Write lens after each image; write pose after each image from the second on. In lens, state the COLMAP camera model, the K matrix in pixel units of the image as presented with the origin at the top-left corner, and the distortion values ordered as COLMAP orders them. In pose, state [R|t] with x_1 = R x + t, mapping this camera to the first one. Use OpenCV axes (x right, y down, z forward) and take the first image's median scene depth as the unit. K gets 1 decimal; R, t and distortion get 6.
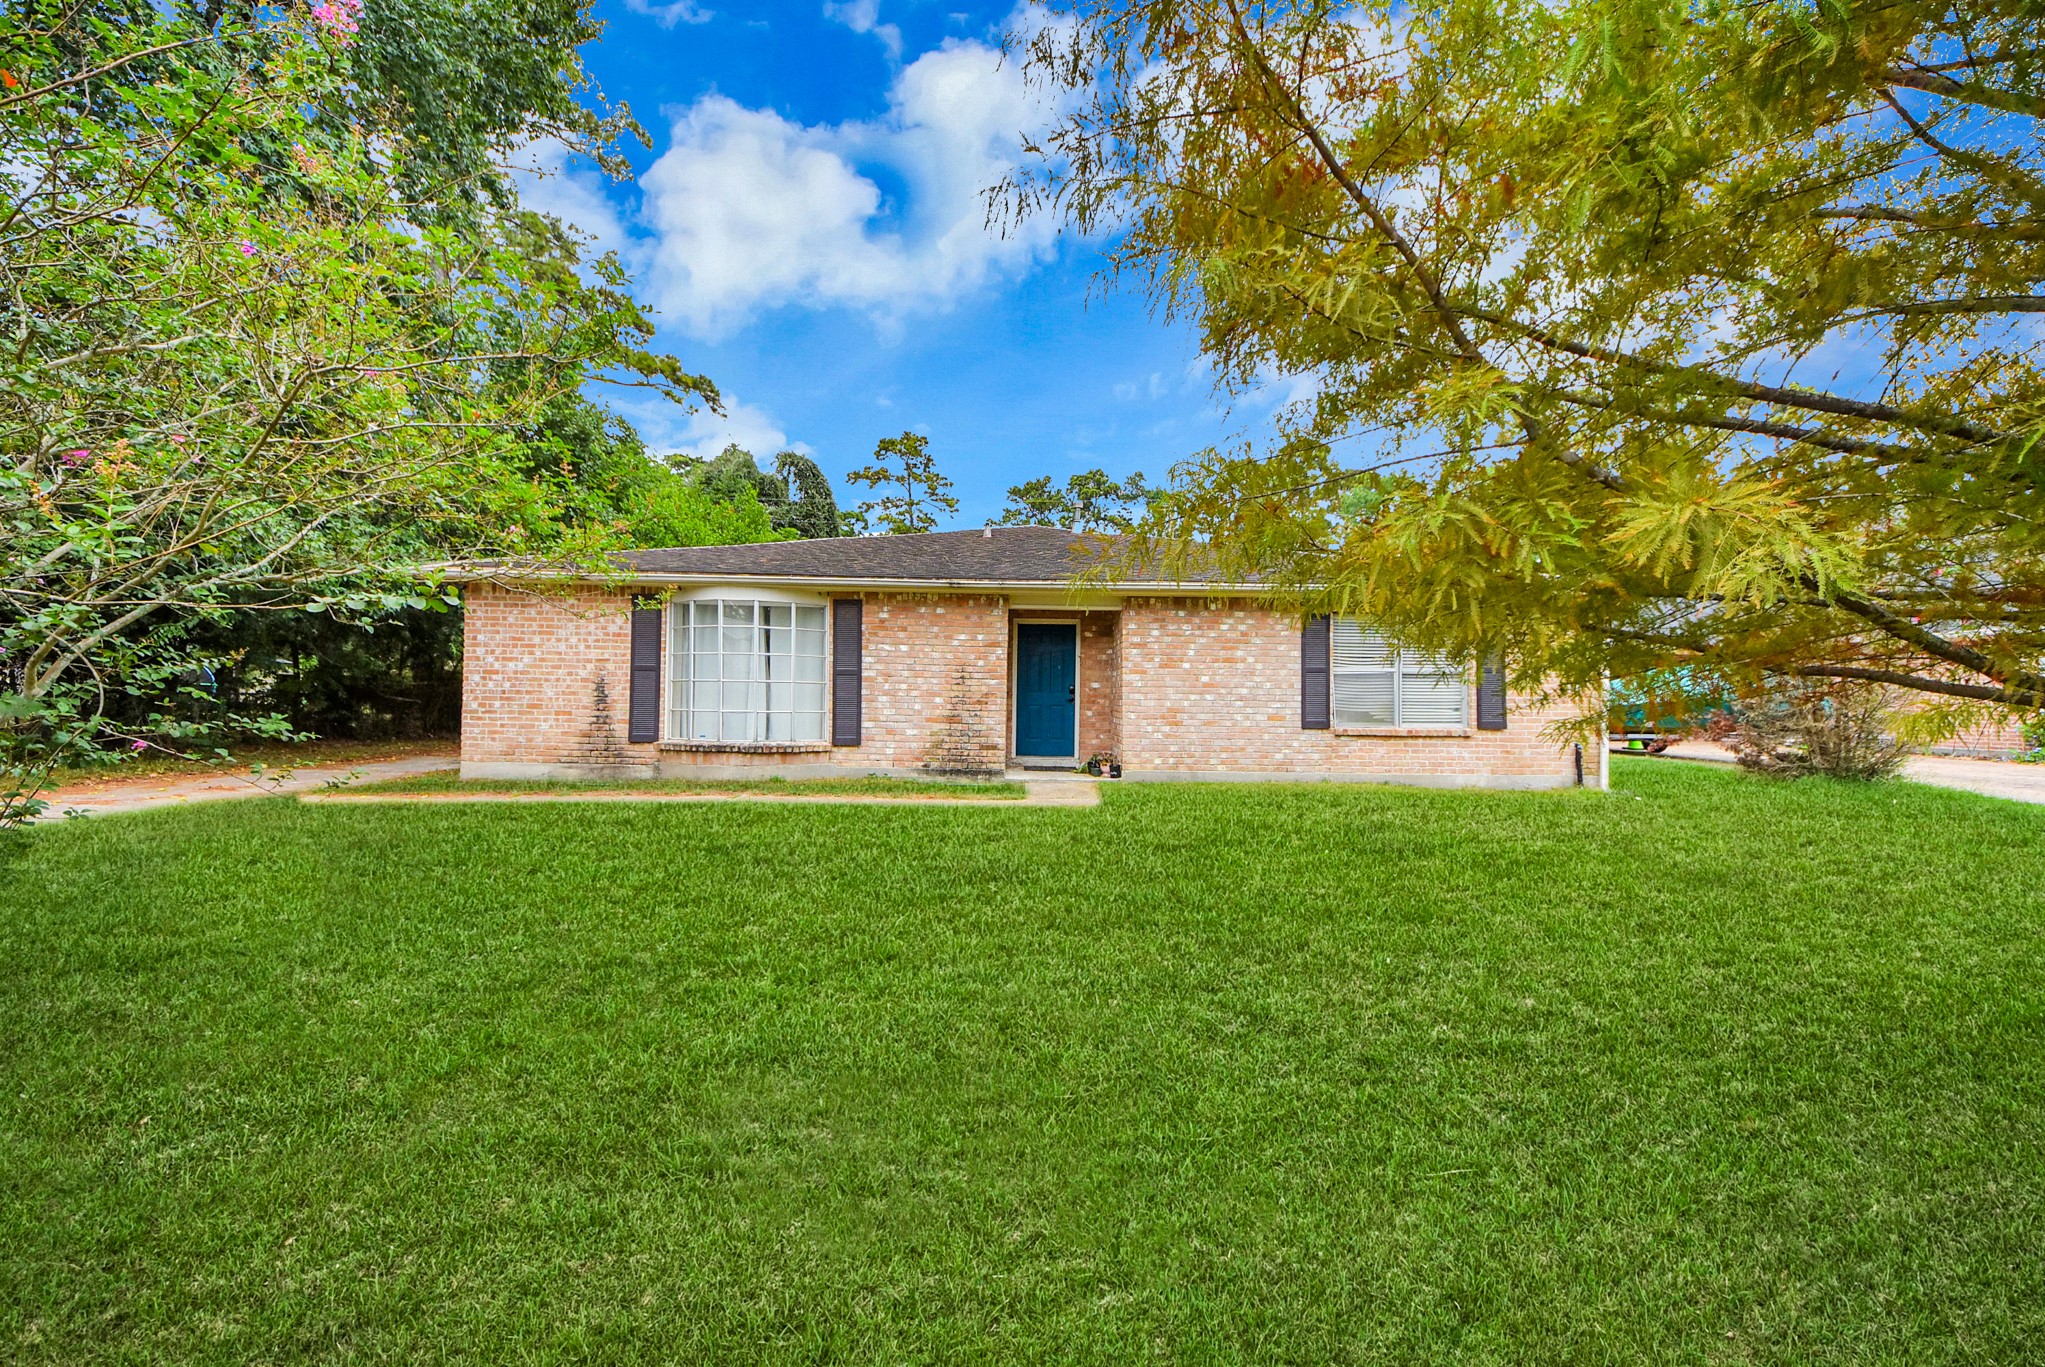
lens RADIAL K [[716.7, 0, 1062.3], [0, 716.7, 690.2], [0, 0, 1]] dist [0.030574, -0.012740]
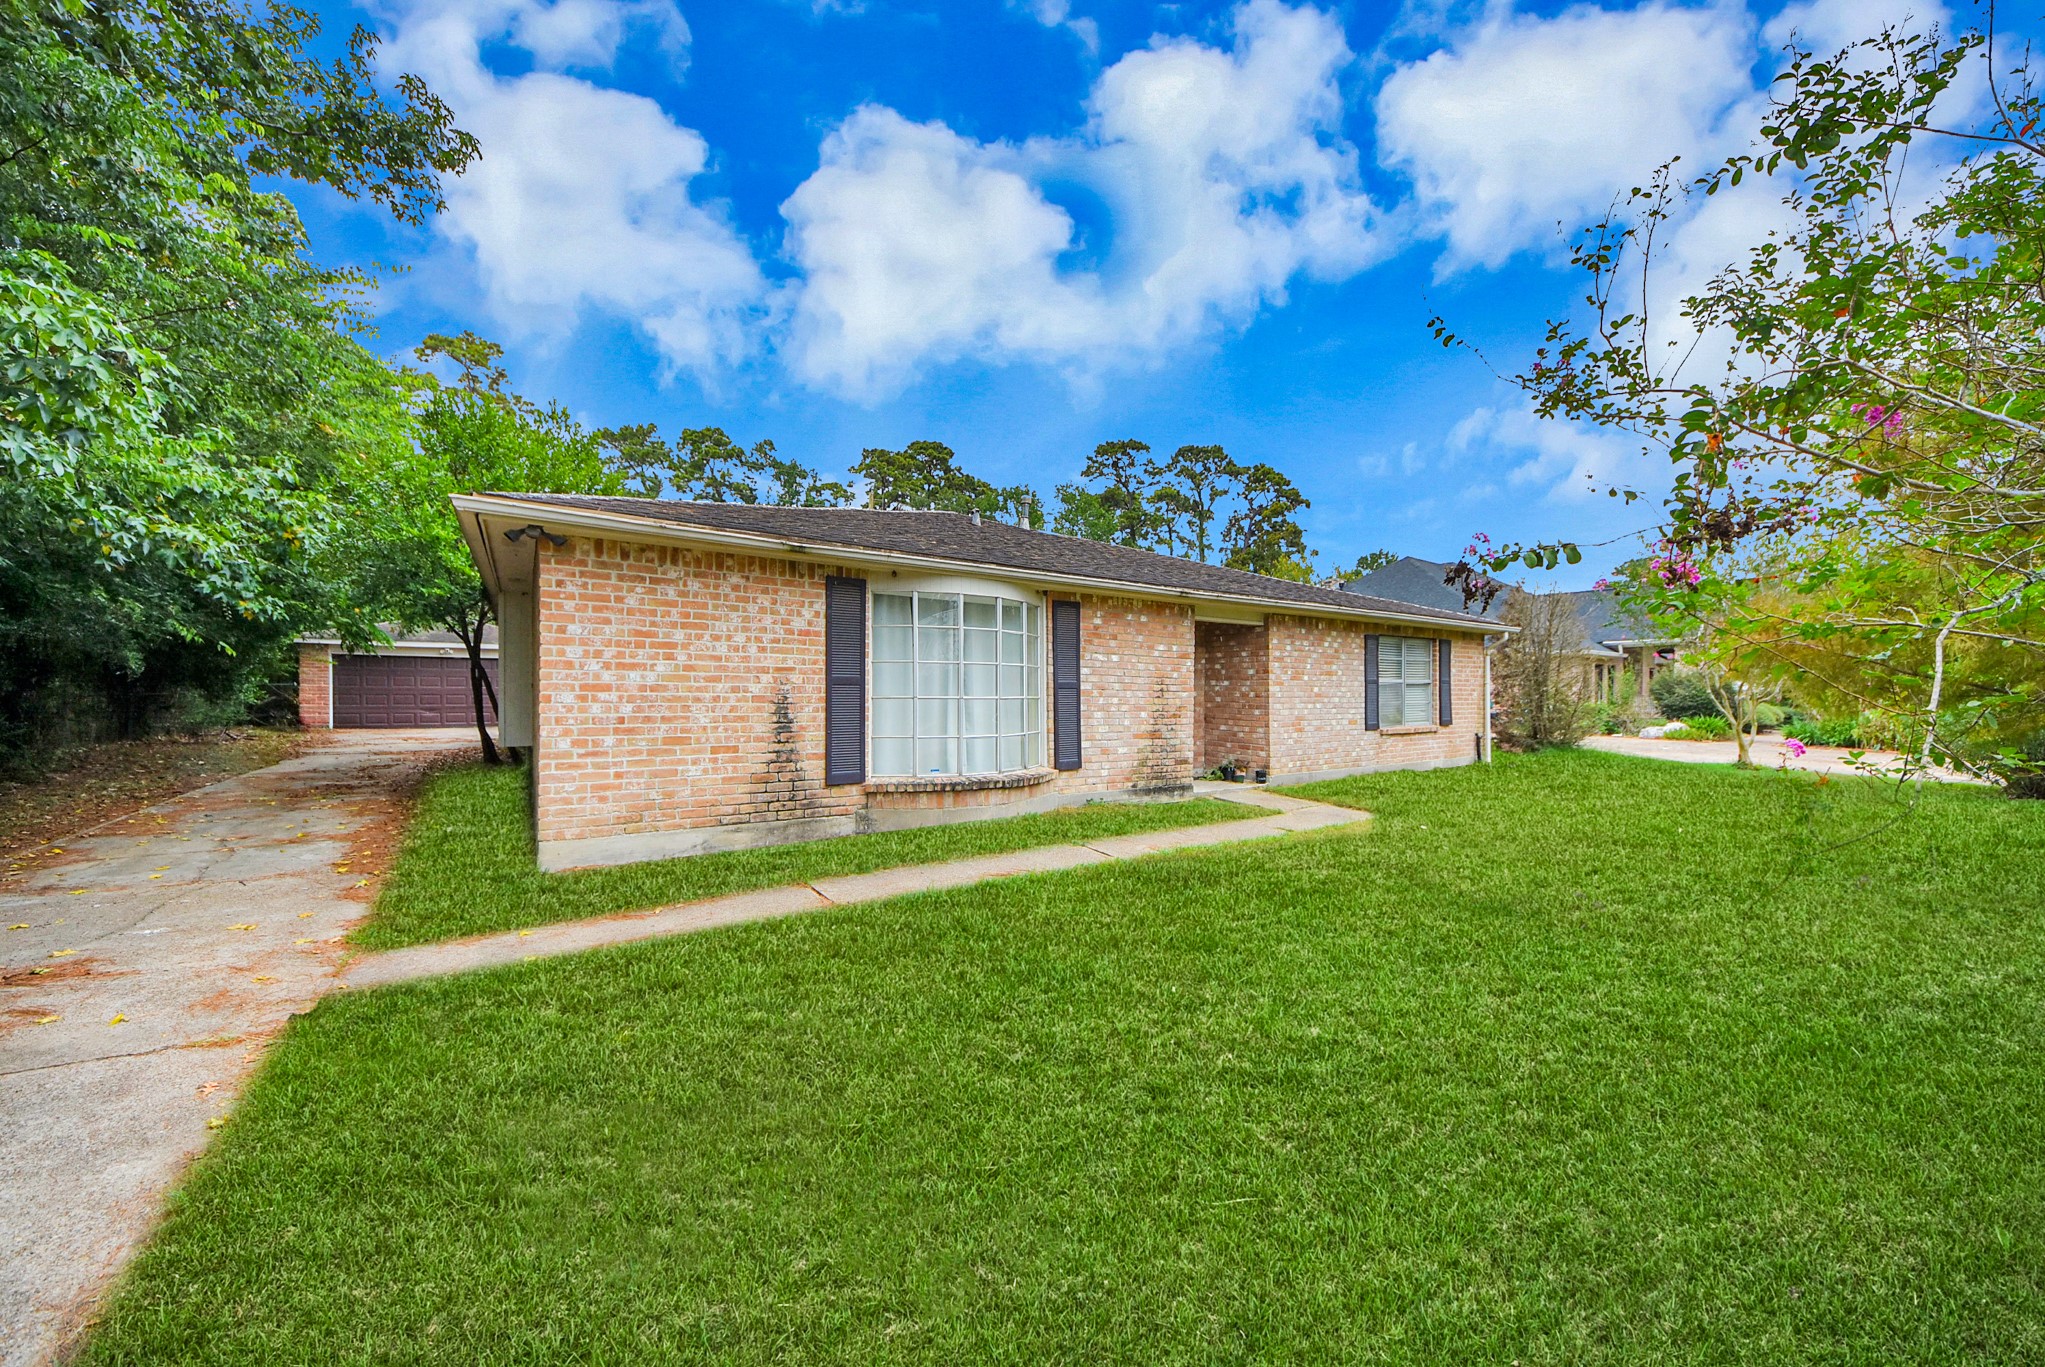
lens RADIAL K [[710.0, 0, 1022.5], [0, 710.0, 683.5], [0, 0, 1]] dist [0.033221, 0.000016]
pose [[0.839700, -0.002334, 0.543046, -0.807446], [-0.006330, 0.999881, 0.014085, -0.038773], [-0.543014, -0.015264, 0.839585, 0.309640]]
